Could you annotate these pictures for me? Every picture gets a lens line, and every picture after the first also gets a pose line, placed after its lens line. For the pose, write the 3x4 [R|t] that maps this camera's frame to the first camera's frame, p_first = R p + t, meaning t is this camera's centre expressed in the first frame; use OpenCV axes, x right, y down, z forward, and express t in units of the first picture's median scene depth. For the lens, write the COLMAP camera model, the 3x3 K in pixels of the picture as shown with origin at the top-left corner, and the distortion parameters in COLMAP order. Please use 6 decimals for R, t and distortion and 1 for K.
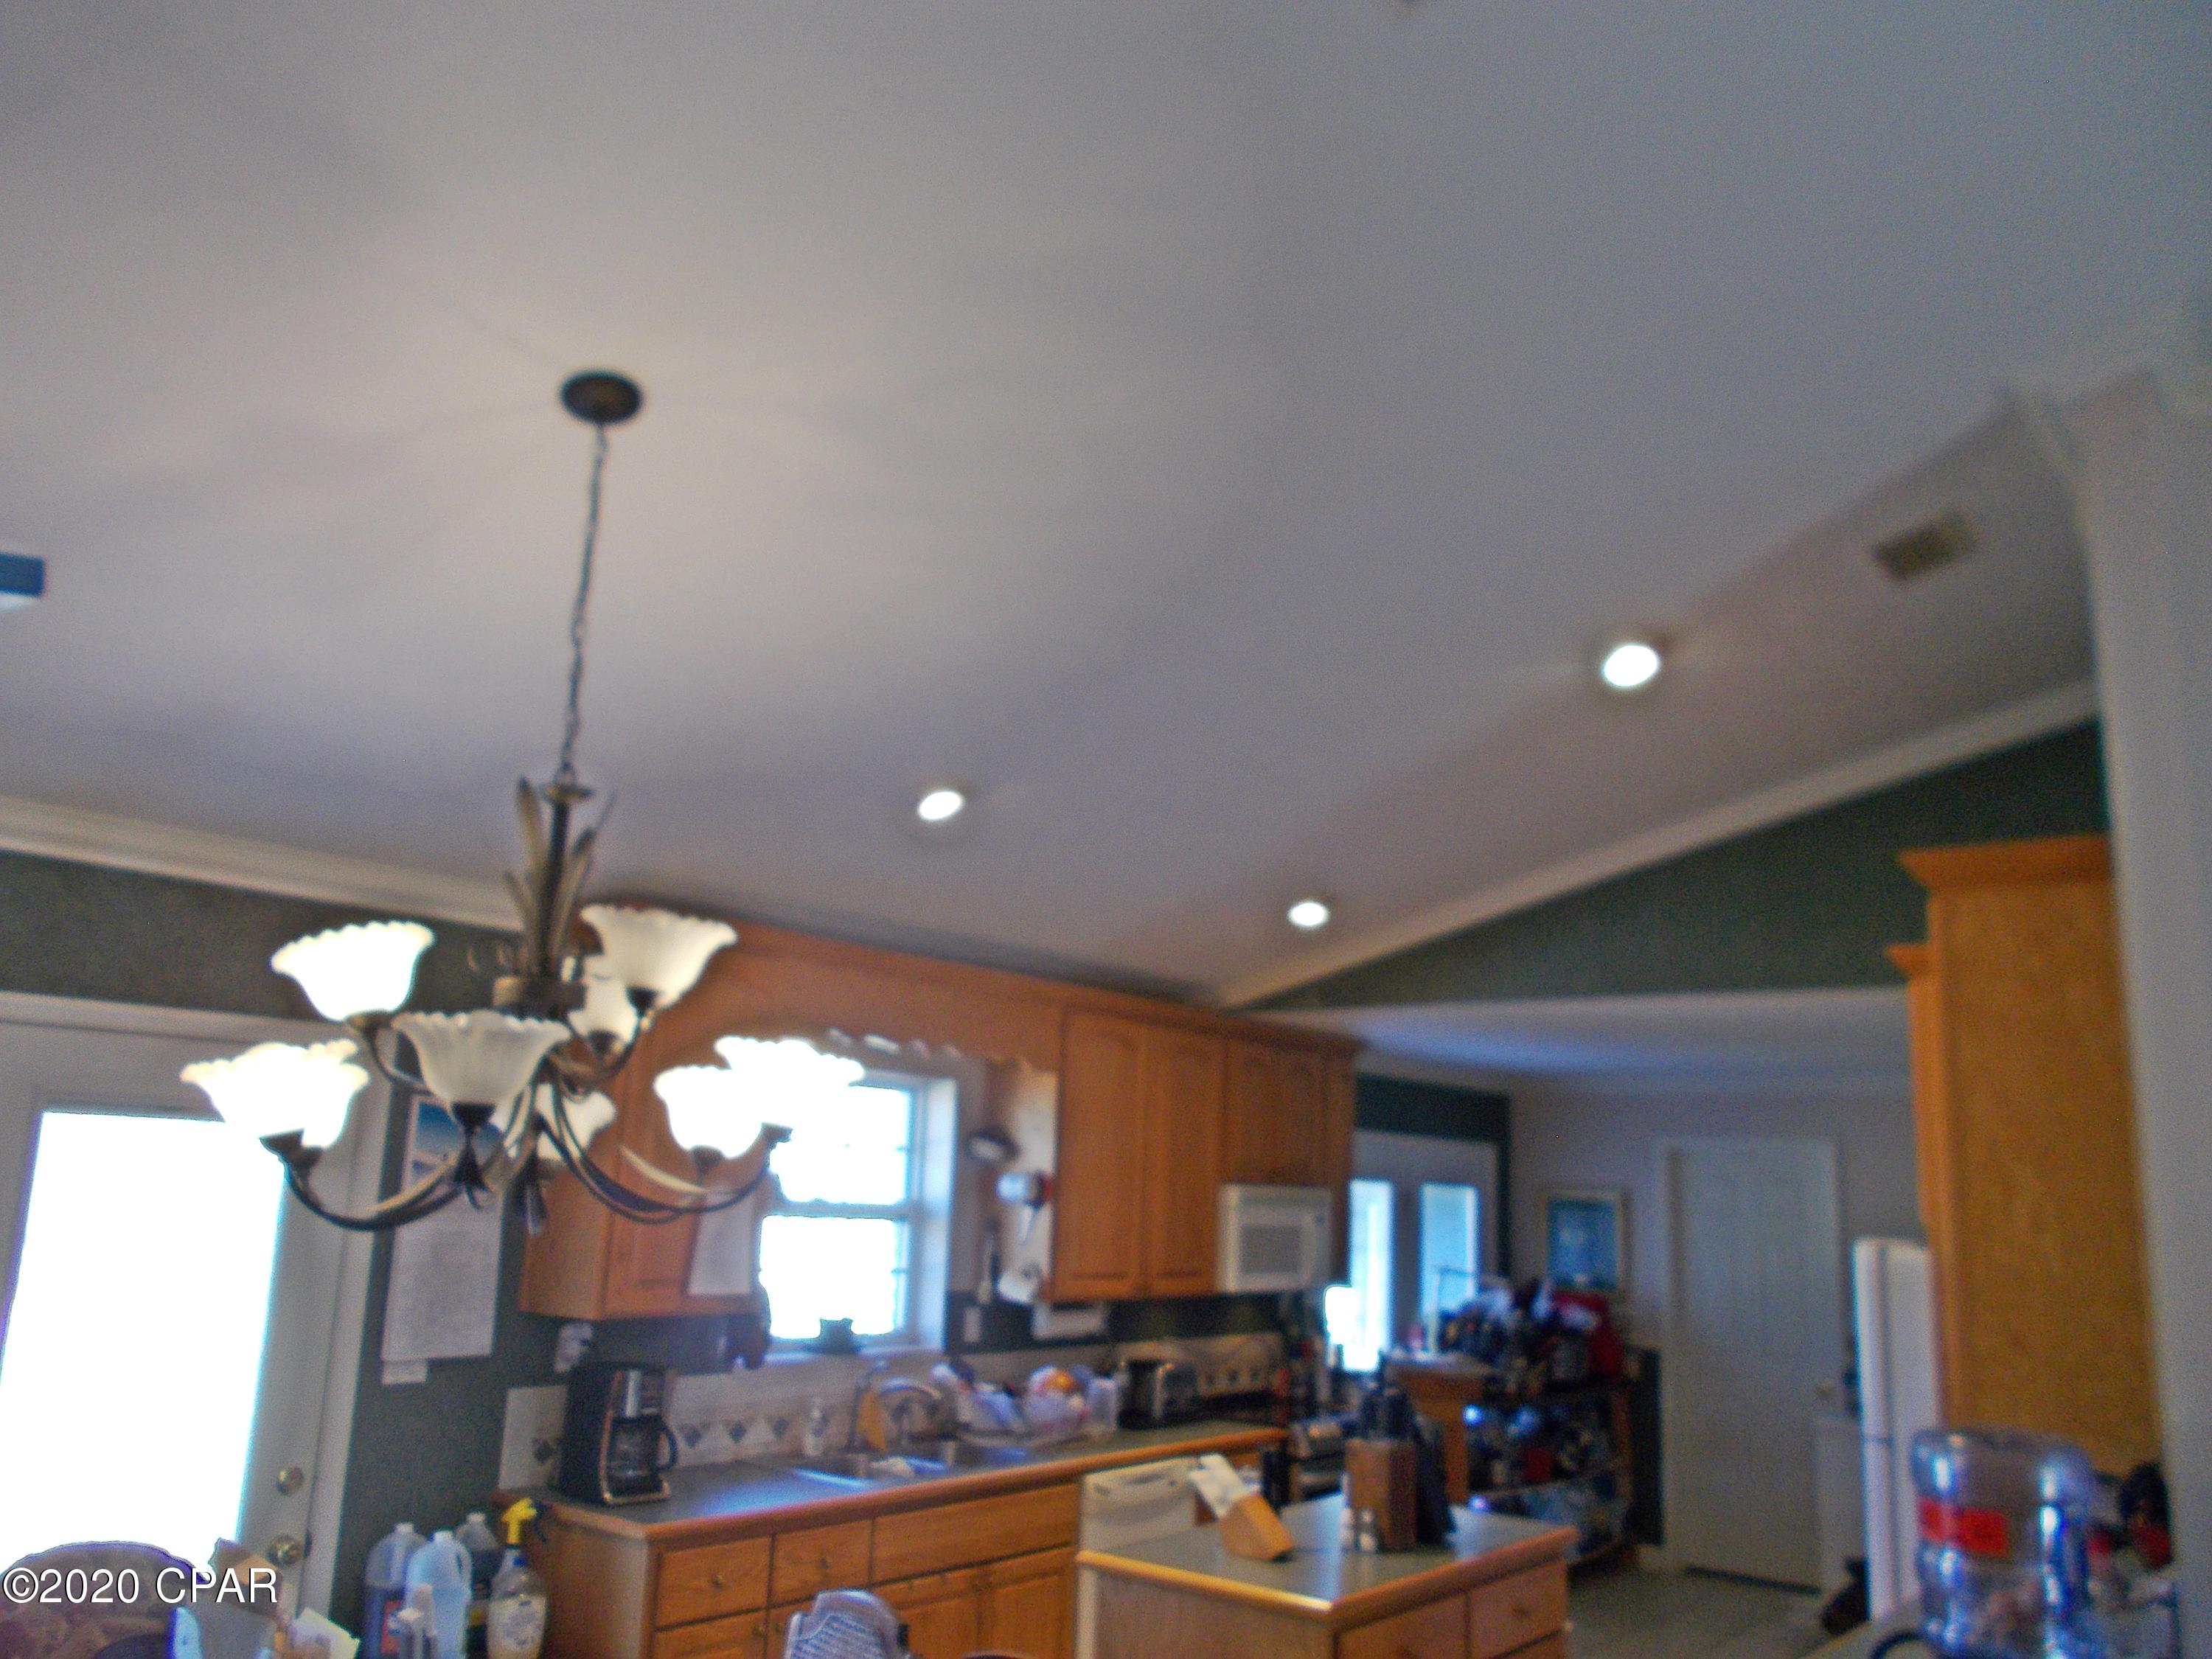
lens RADIAL K [[1701.1, 0, 1092.3], [0, 1701.1, 835.7], [0, 0, 1]] dist [0.008752, -0.012982]
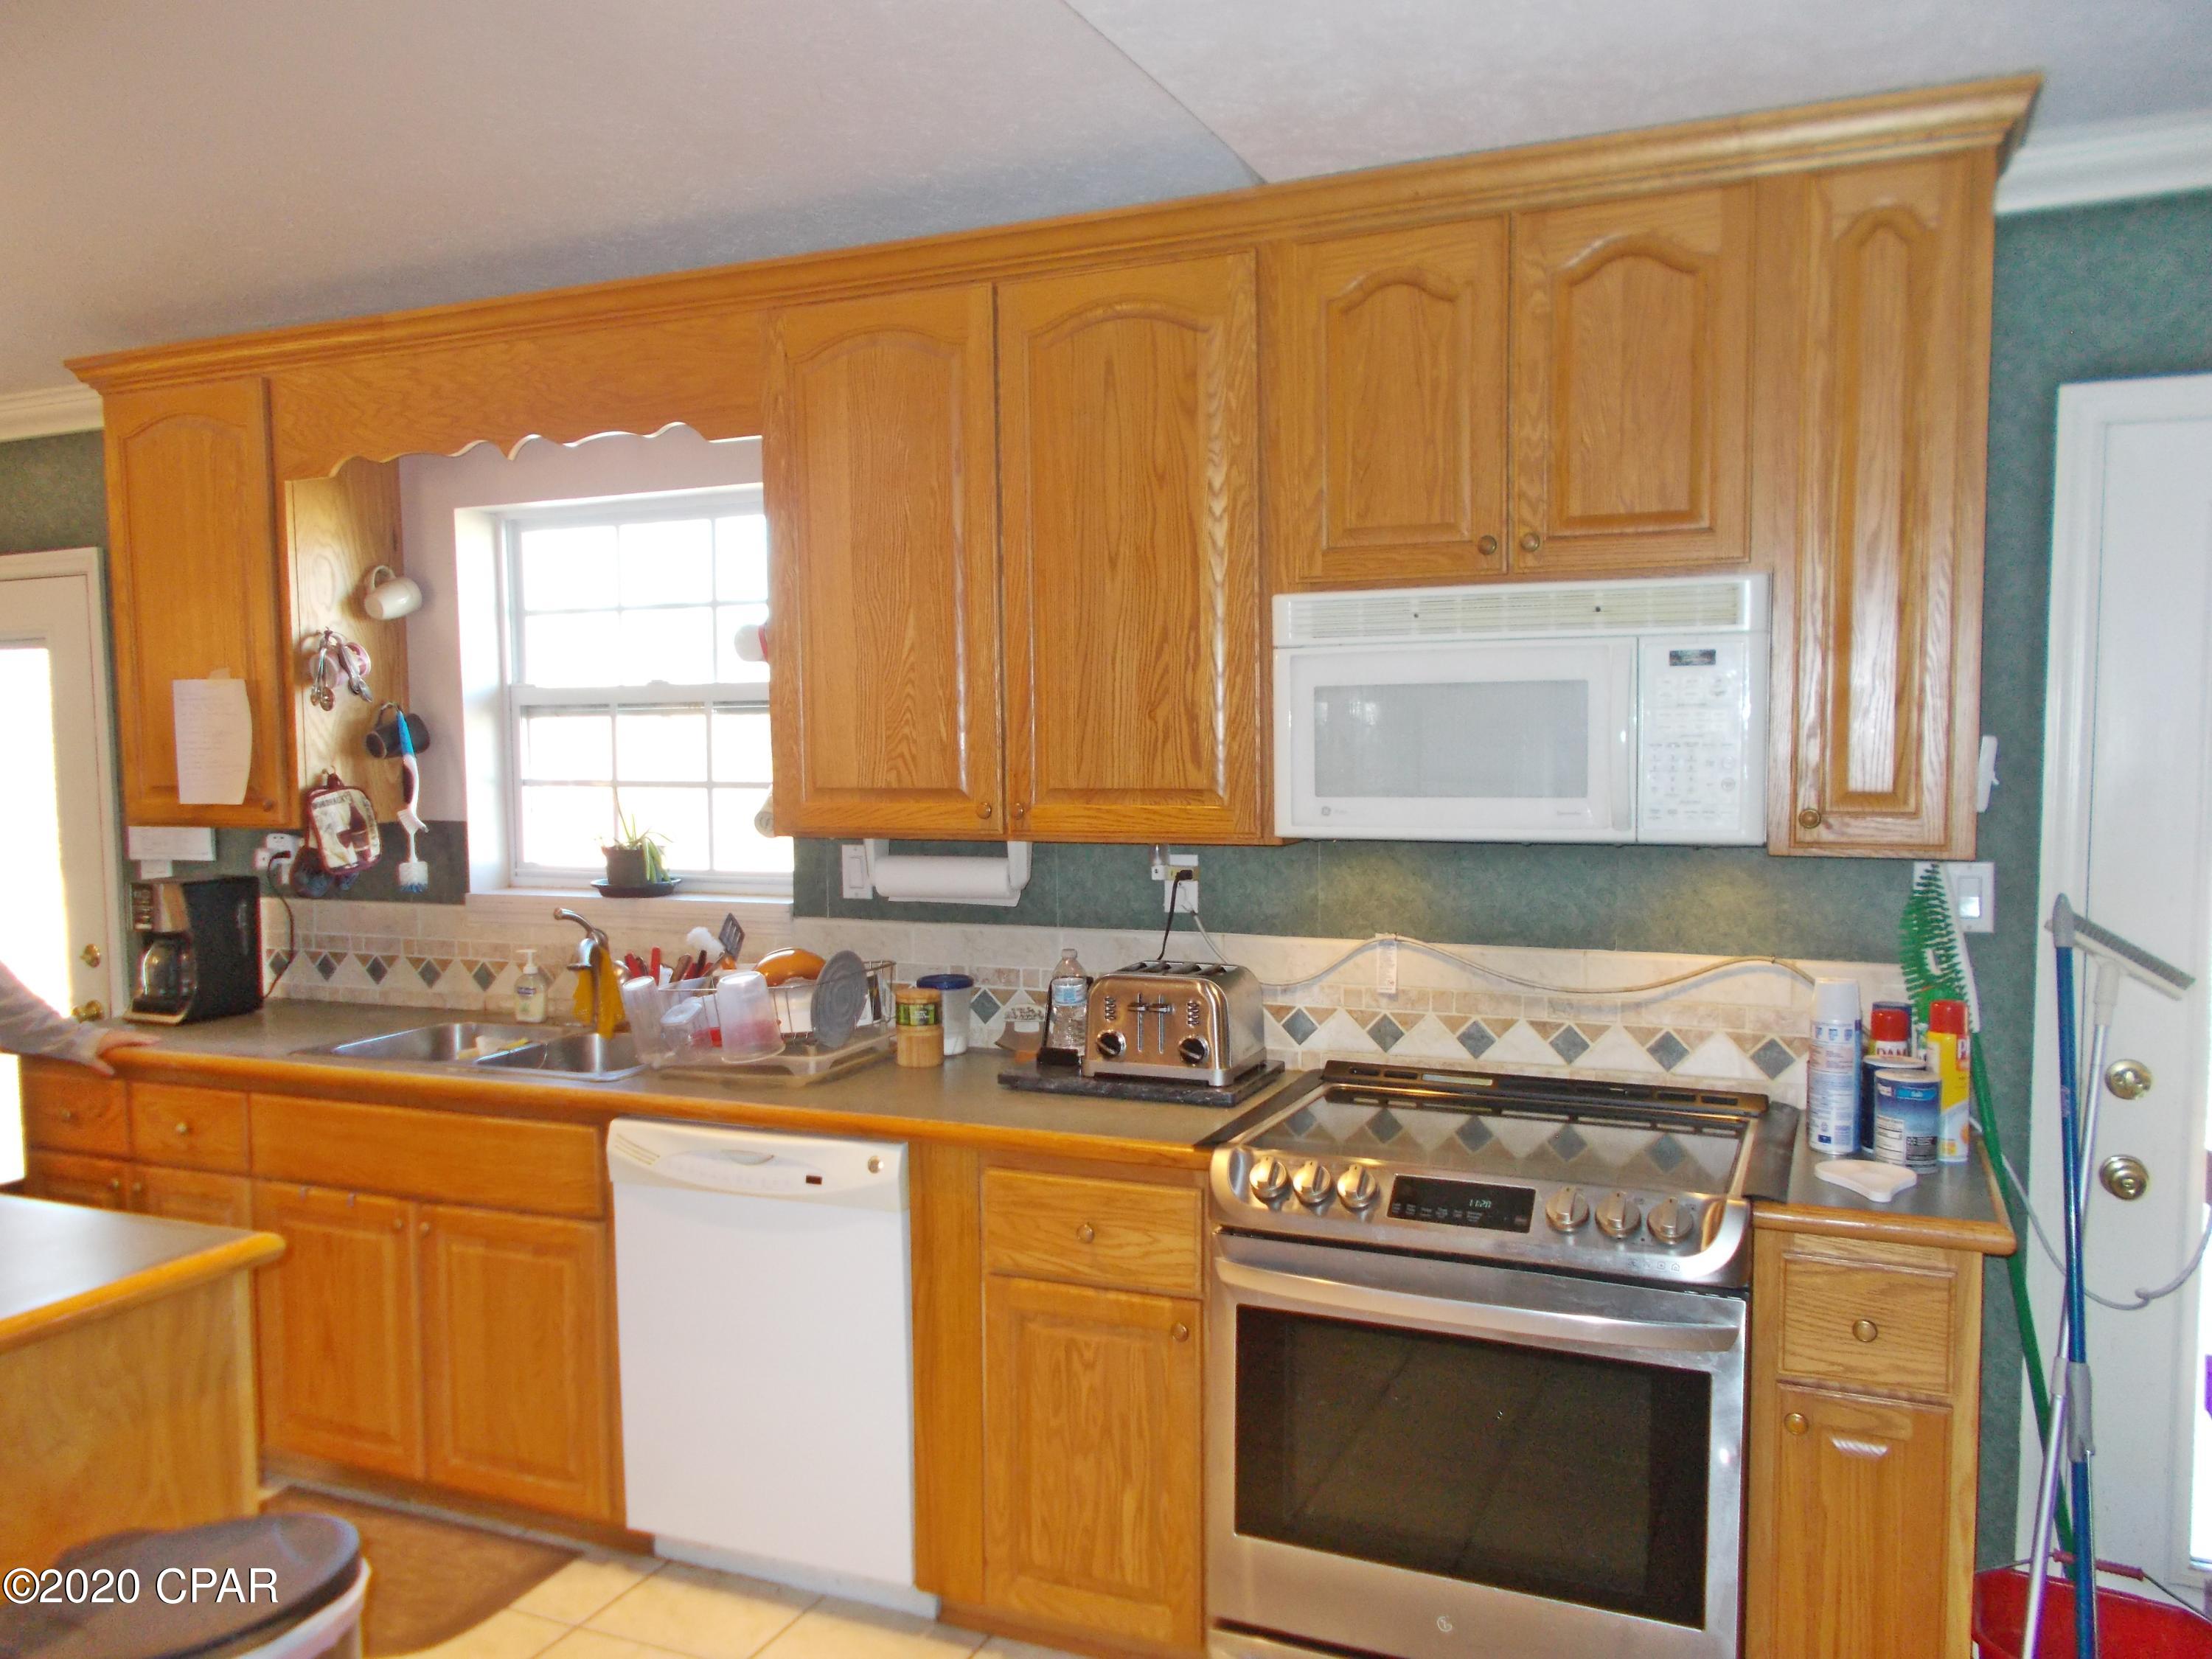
lens RADIAL K [[1701.1, 0, 1108.8], [0, 1701.1, 831.6], [0, 0, 1]] dist [0.008752, -0.012982]
pose [[0.257069, 0.017123, -0.966241, 0.513162], [0.217317, 0.973210, 0.075064, 0.235342], [0.941641, -0.229278, 0.246461, 0.894243]]
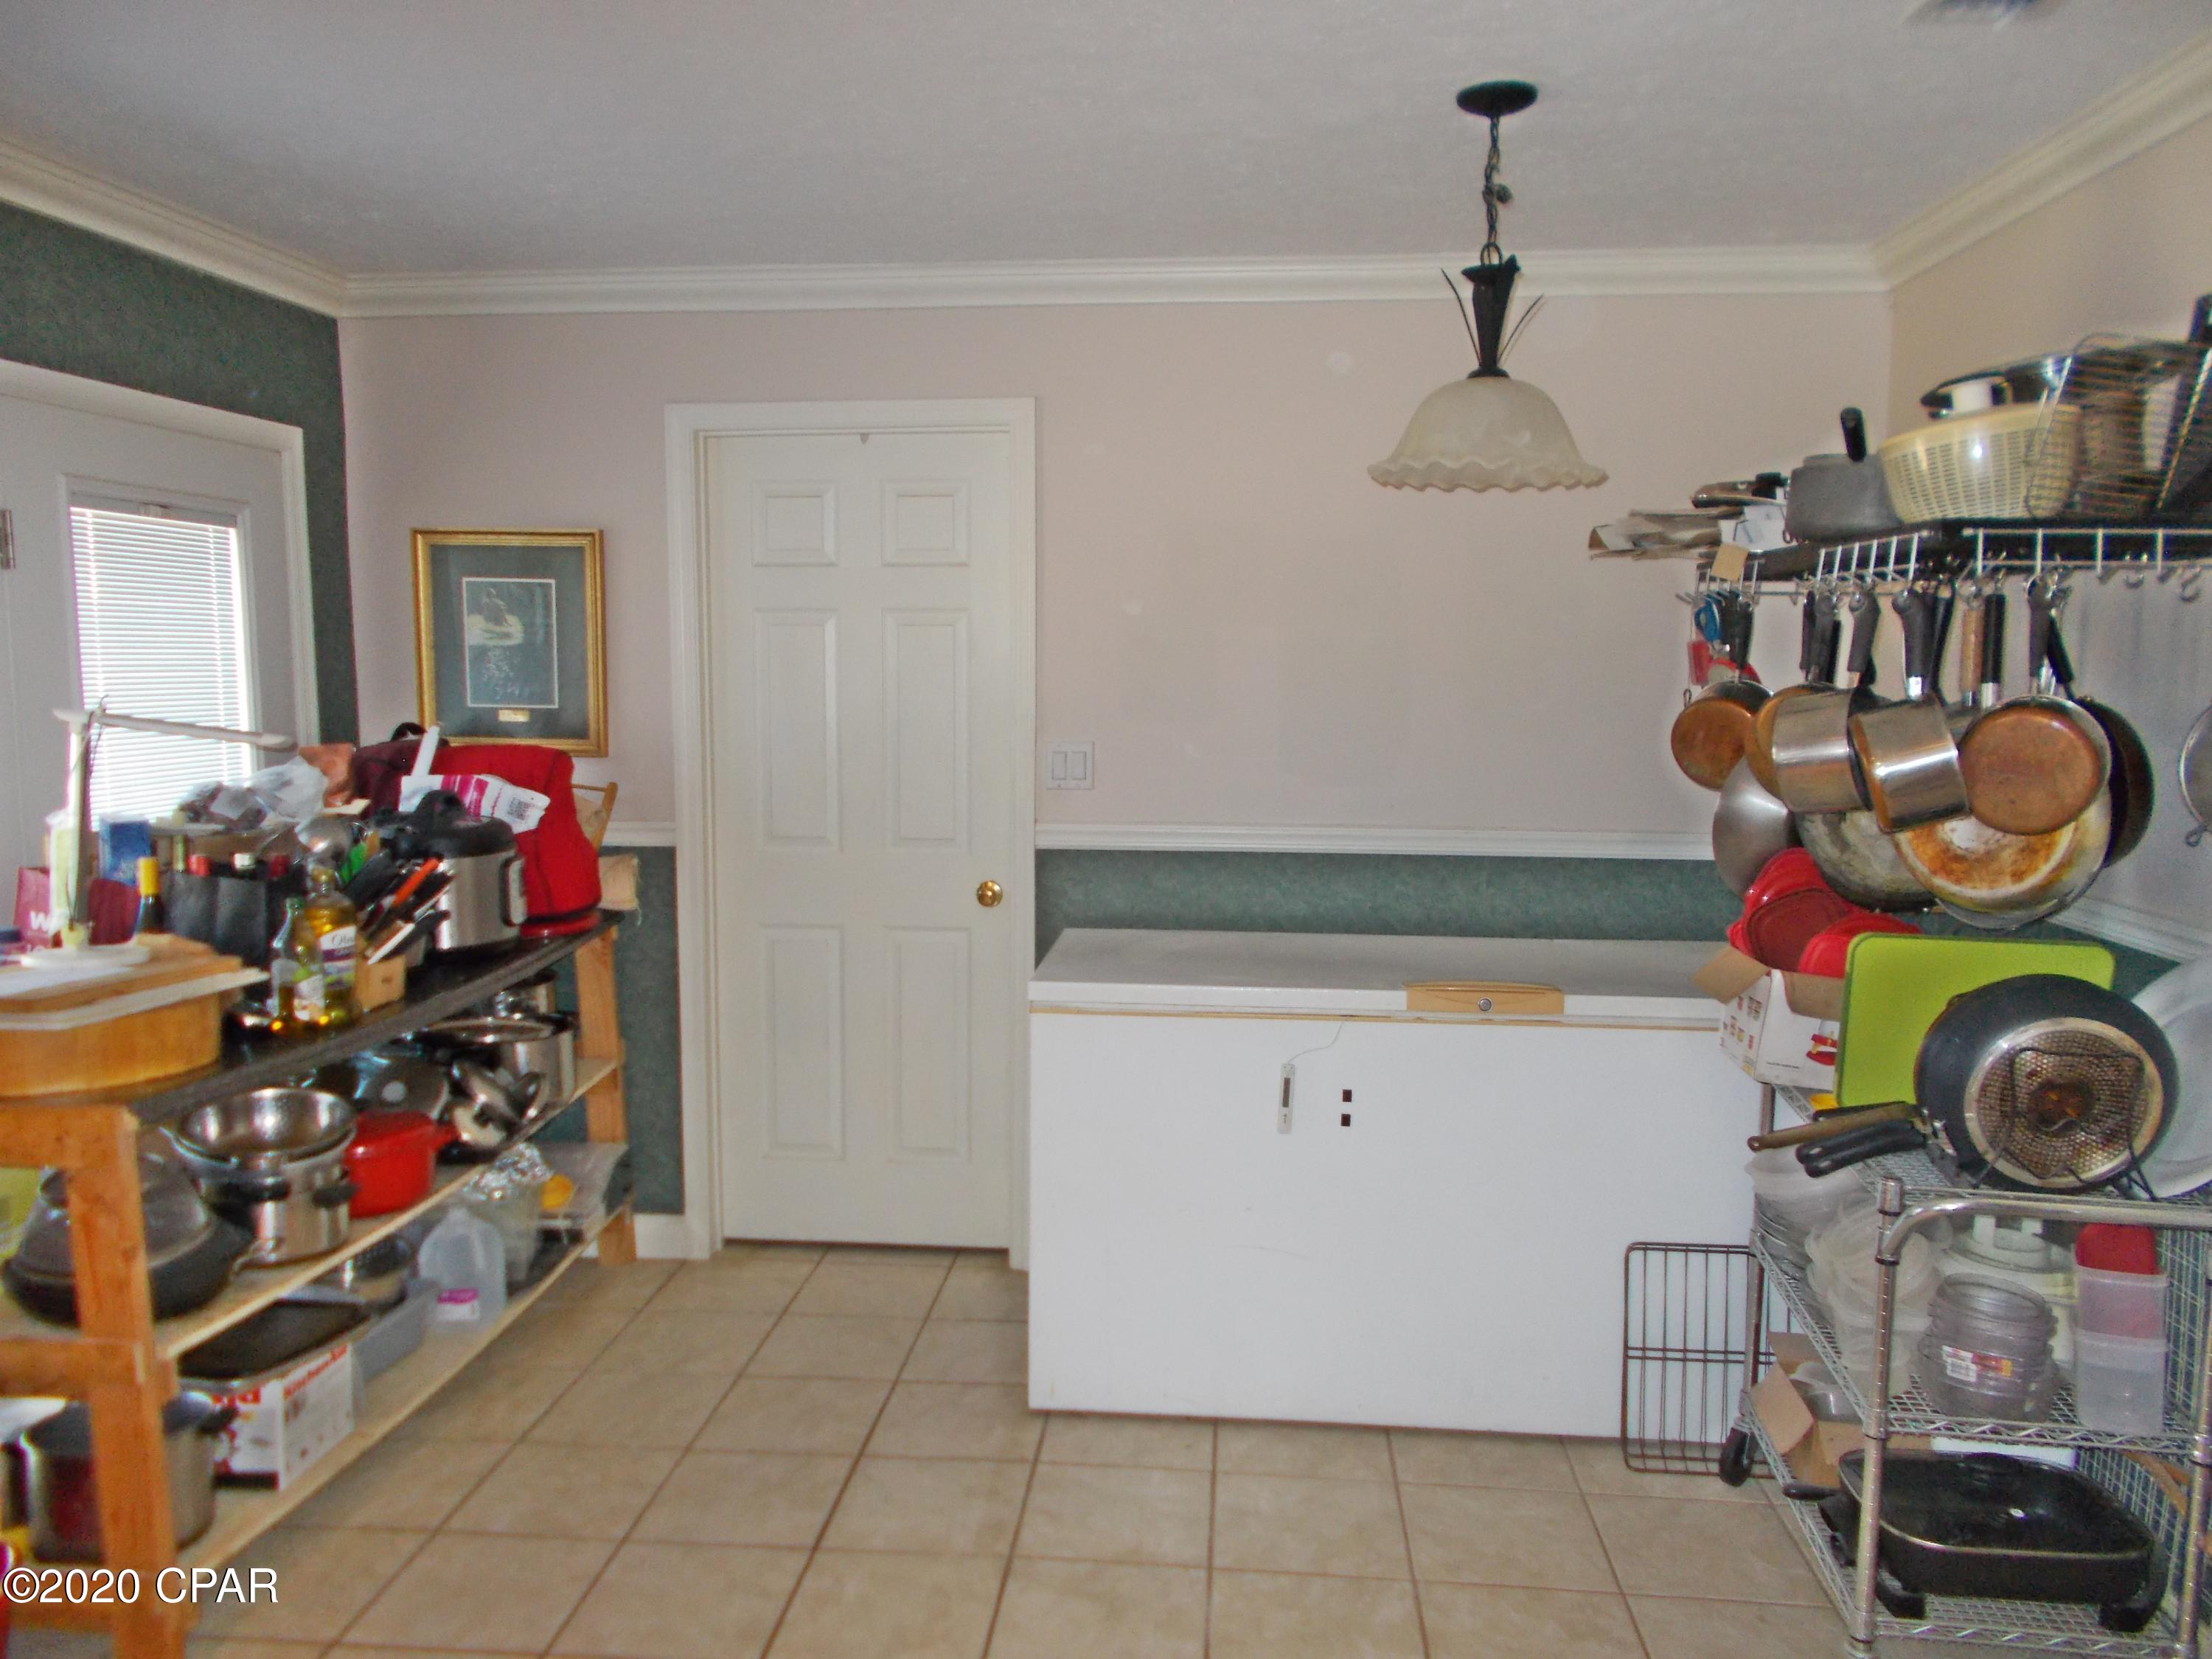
lens RADIAL K [[1701.1, 0, 1101.9], [0, 1701.1, 828.9], [0, 0, 1]] dist [0.008752, -0.012982]
pose [[0.835414, -0.104602, 0.539576, 0.236423], [-0.072276, 0.952290, 0.296514, 0.197735], [-0.544849, -0.286710, 0.787996, 0.755229]]
